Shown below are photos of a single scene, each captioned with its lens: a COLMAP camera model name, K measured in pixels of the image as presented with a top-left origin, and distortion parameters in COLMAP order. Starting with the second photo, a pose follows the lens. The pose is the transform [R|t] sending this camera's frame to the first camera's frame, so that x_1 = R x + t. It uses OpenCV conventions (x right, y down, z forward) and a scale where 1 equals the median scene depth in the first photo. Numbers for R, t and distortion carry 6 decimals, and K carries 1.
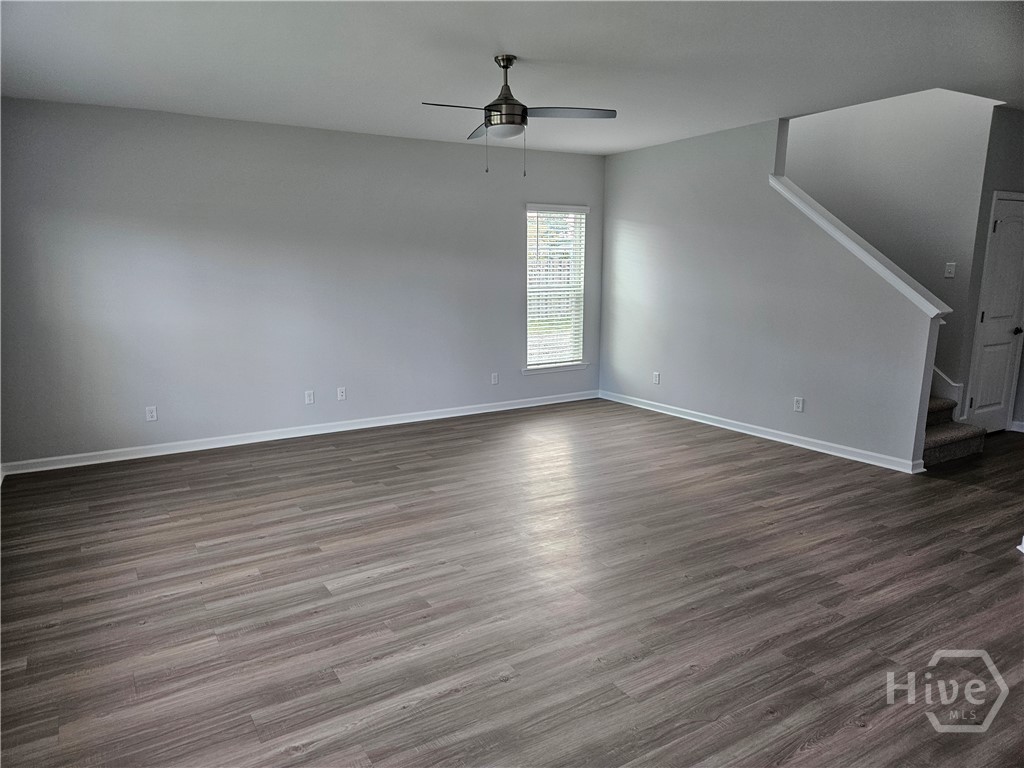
lens RADIAL K [[686.9, 0, 510.1], [0, 686.9, 392.8], [0, 0, 1]] dist [0.039788, -0.007658]
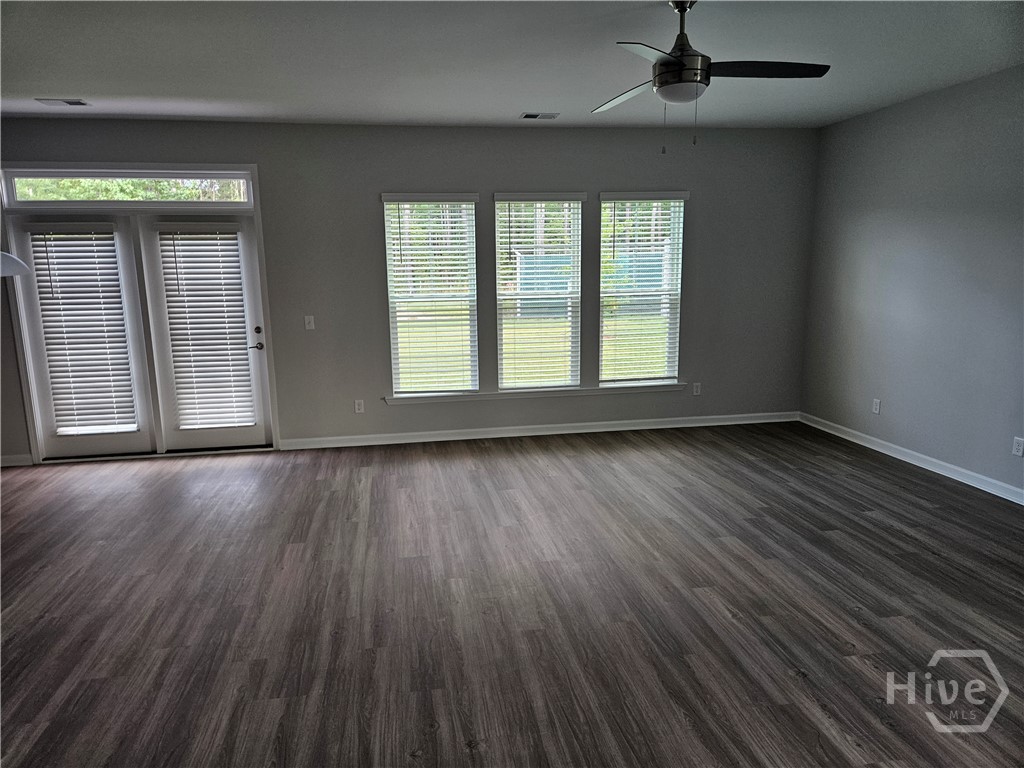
lens RADIAL K [[686.9, 0, 508.3], [0, 686.9, 380.6], [0, 0, 1]] dist [0.039788, -0.007658]
pose [[-0.371018, 0.170673, -0.912807, 0.793614], [-0.150273, 0.958975, 0.240385, -0.224273], [0.916386, 0.226357, -0.330150, 1.095931]]
